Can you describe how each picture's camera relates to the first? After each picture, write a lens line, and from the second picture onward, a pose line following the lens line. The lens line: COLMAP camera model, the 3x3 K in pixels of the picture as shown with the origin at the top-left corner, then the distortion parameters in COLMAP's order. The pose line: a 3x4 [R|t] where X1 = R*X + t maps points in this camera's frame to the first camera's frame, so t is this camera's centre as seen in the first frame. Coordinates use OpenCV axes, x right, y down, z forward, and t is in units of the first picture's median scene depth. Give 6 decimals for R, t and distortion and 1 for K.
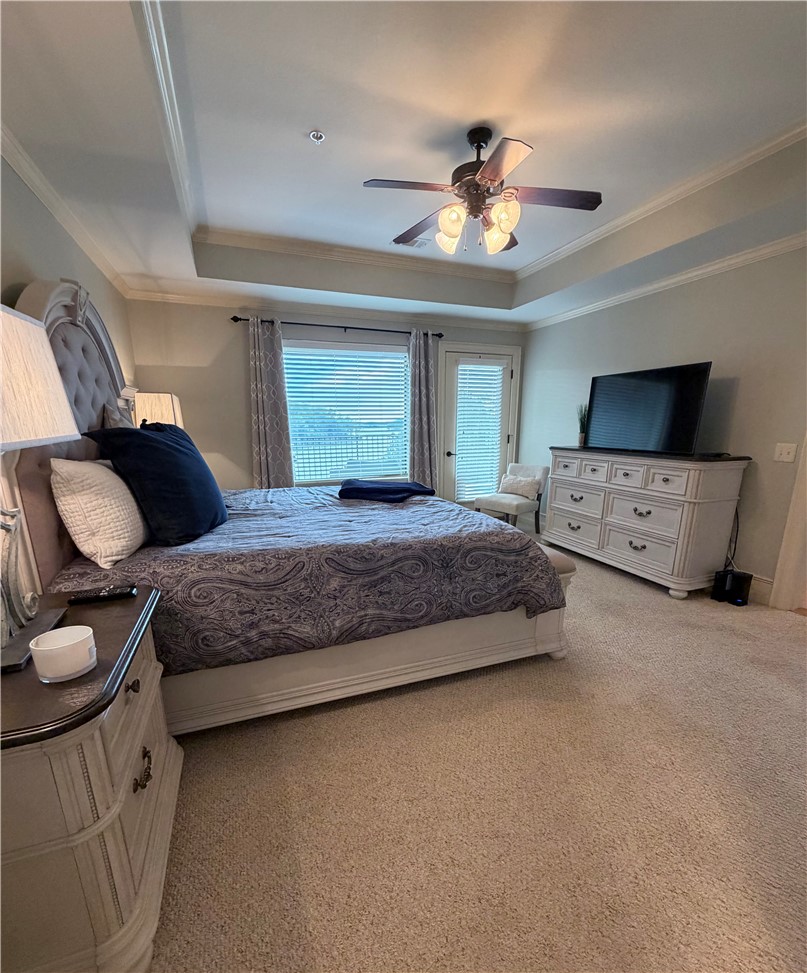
lens RADIAL K [[432.1, 0, 408.2], [0, 432.1, 537.0], [0, 0, 1]] dist [-0.003638, -0.000558]
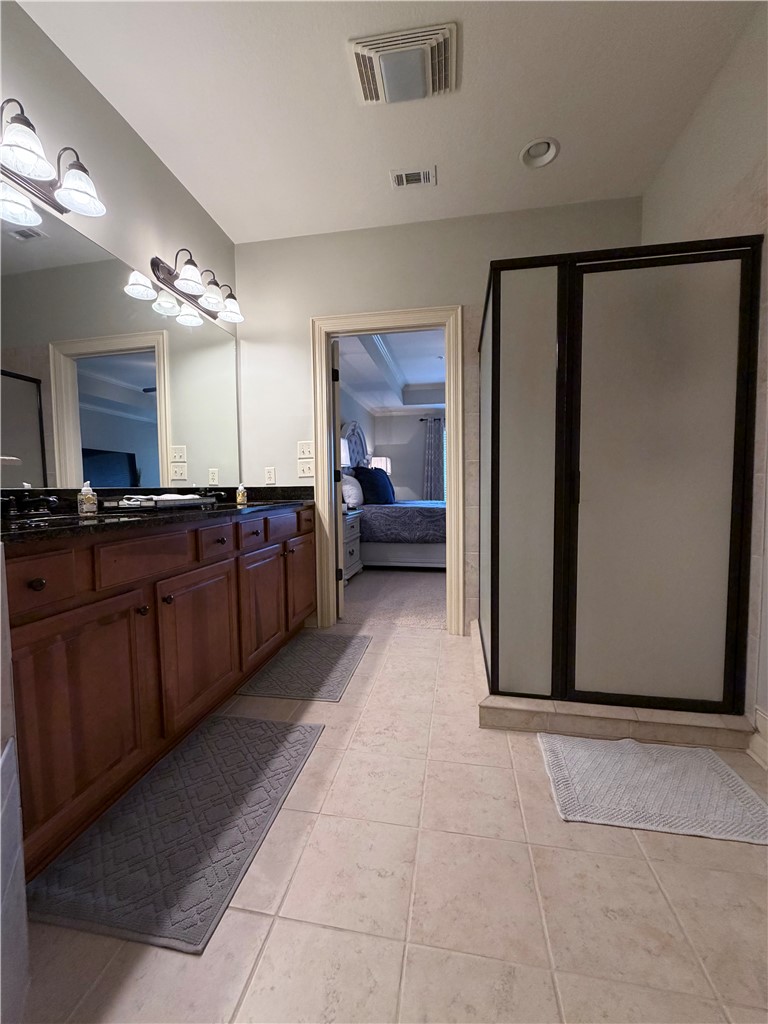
lens RADIAL K [[408.7, 0, 388.8], [0, 408.7, 504.9], [0, 0, 1]] dist [-0.000746, -0.000338]
pose [[0.858437, 0.018953, -0.512569, 0.646549], [-0.123130, 0.977711, -0.170061, 0.312762], [0.497921, 0.209100, 0.841637, -0.839533]]
